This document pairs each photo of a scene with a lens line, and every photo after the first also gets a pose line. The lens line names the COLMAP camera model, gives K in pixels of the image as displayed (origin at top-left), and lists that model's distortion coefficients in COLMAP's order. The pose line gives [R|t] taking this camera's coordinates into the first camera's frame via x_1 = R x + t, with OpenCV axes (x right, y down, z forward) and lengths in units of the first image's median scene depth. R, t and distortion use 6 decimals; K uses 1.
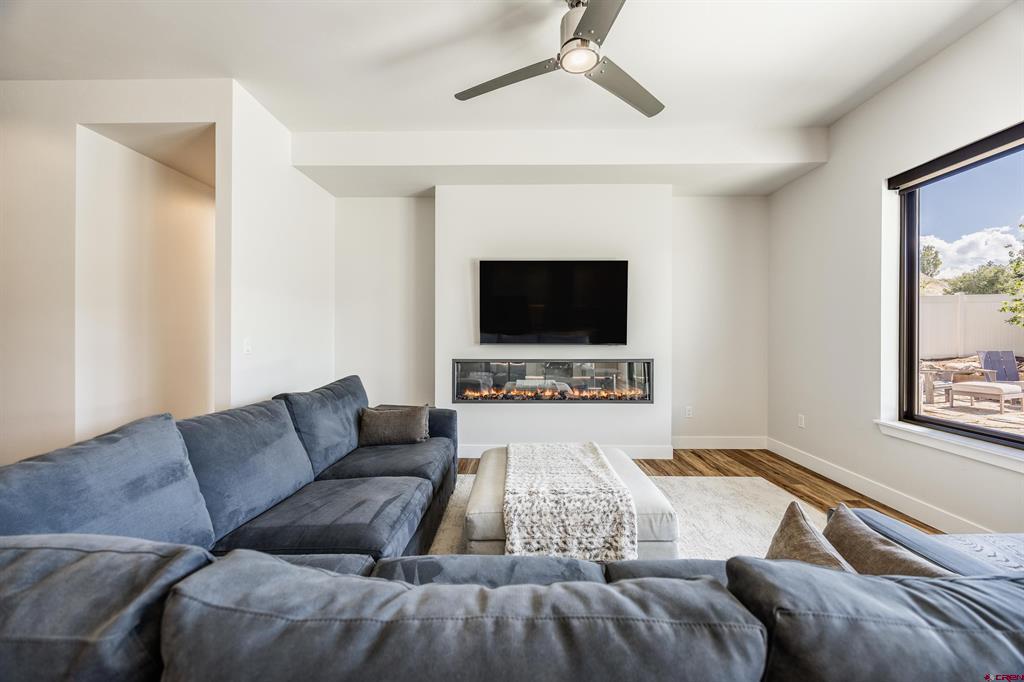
lens RADIAL K [[395.0, 0, 511.7], [0, 395.0, 336.4], [0, 0, 1]] dist [-0.002209, 0.000119]
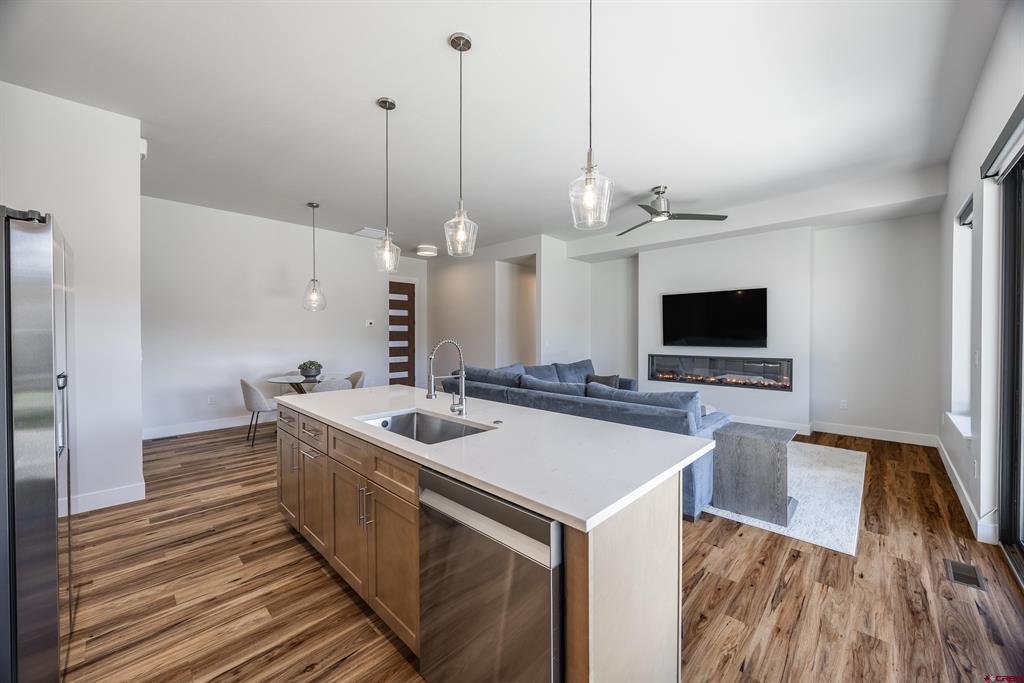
lens RADIAL K [[395.0, 0, 508.6], [0, 395.0, 331.2], [0, 0, 1]] dist [-0.002209, 0.000119]
pose [[0.731339, -0.009021, -0.681955, 0.581511], [-0.002473, 0.999871, -0.015878, -0.013132], [0.682010, 0.013299, 0.731222, -0.663037]]
